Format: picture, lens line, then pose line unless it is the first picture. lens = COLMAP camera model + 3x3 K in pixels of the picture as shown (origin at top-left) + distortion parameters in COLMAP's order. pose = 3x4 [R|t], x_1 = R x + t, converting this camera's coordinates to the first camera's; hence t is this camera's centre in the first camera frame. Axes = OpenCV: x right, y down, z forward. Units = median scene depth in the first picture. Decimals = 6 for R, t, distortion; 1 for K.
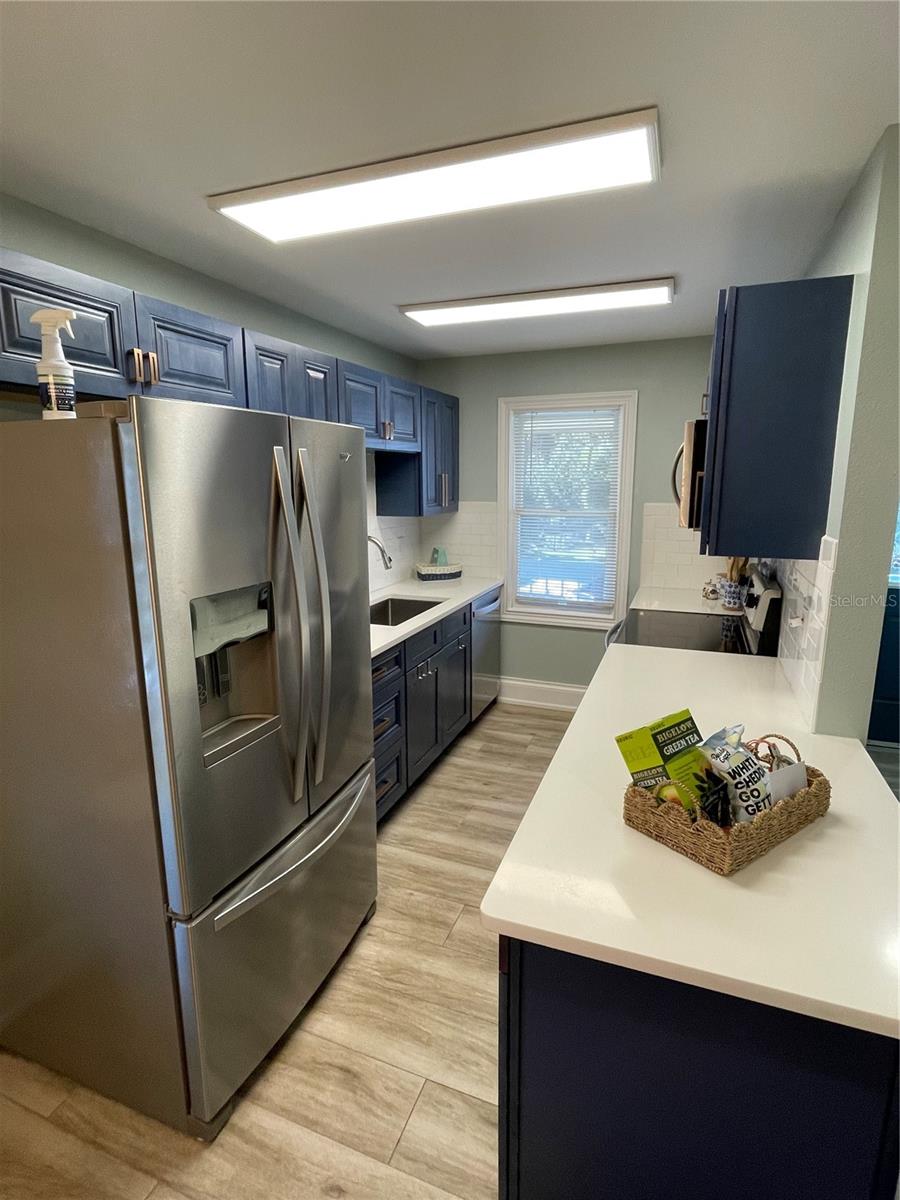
lens RADIAL K [[608.7, 0, 454.5], [0, 608.7, 597.5], [0, 0, 1]] dist [0.000288, 0.000000]
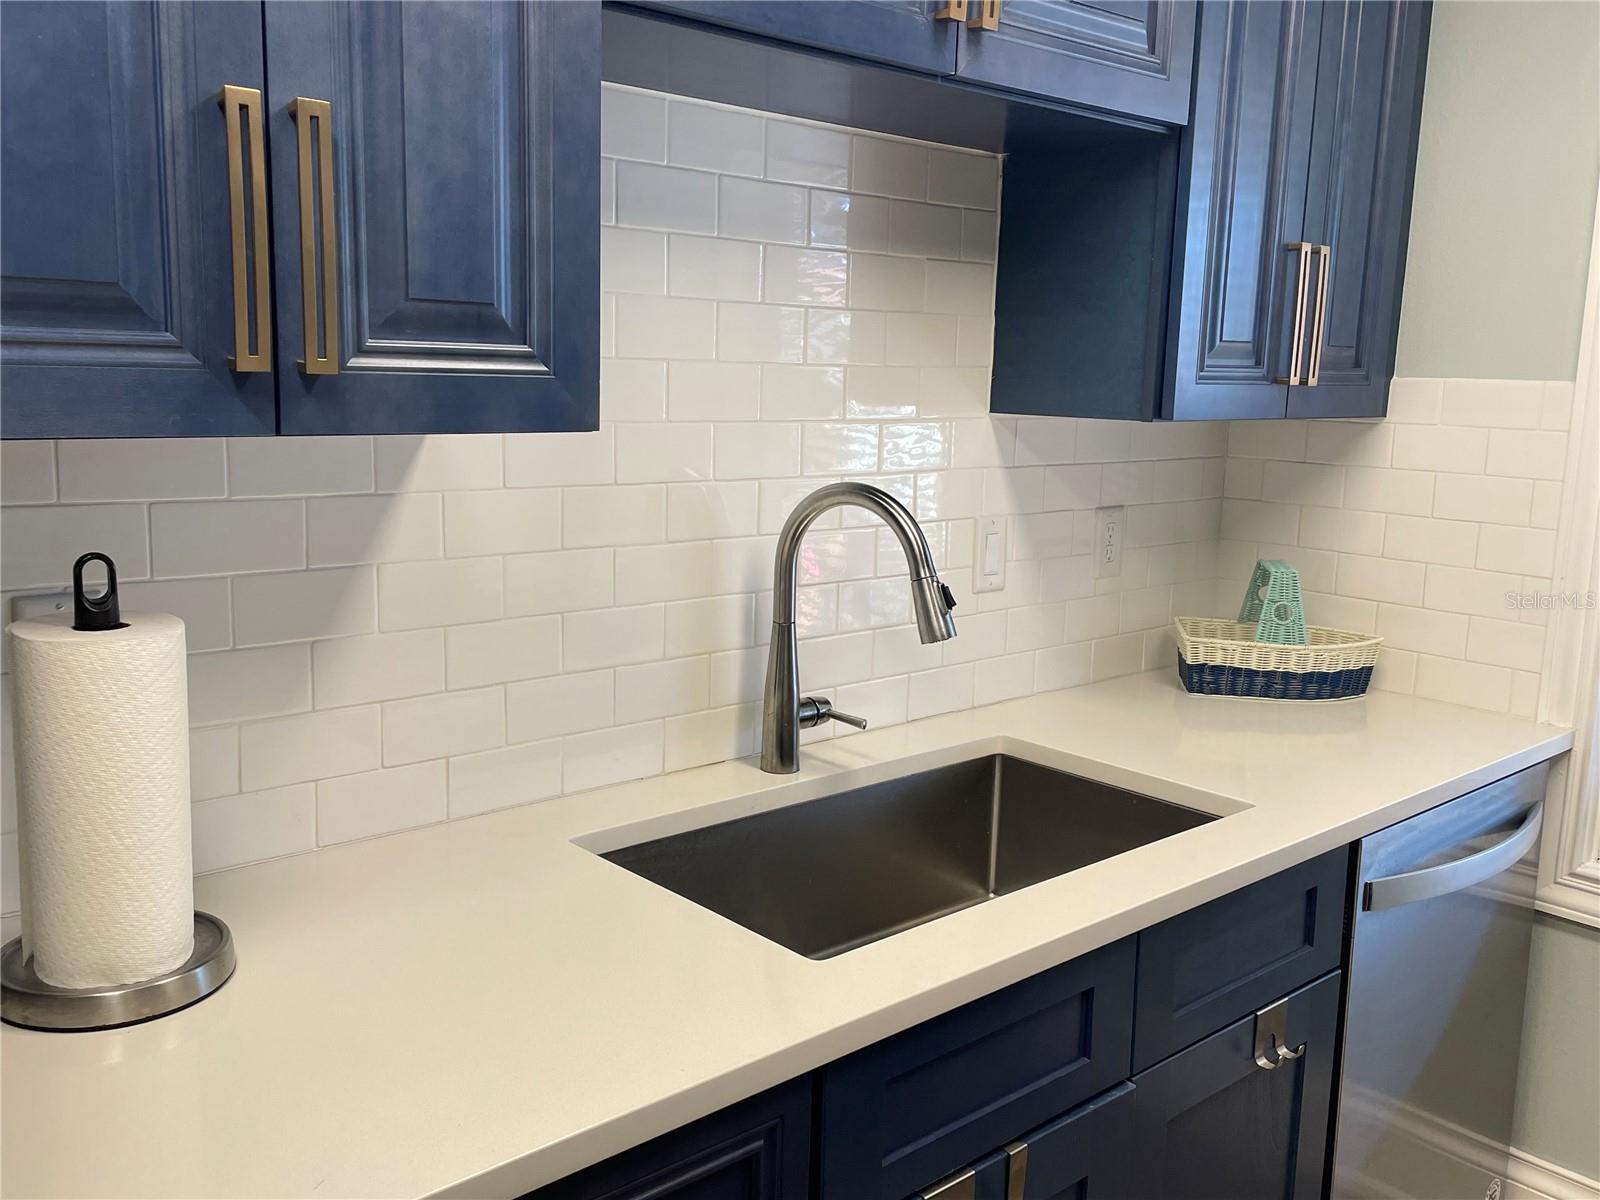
lens RADIAL K [[1411.2, 0, 794.1], [0, 1411.2, 600.8], [0, 0, 1]] dist [0.054246, -0.007947]
pose [[0.891666, 0.096841, -0.442215, 0.055629], [-0.111980, 0.993677, -0.008186, -0.041674], [0.438626, 0.056819, 0.896872, 0.424518]]
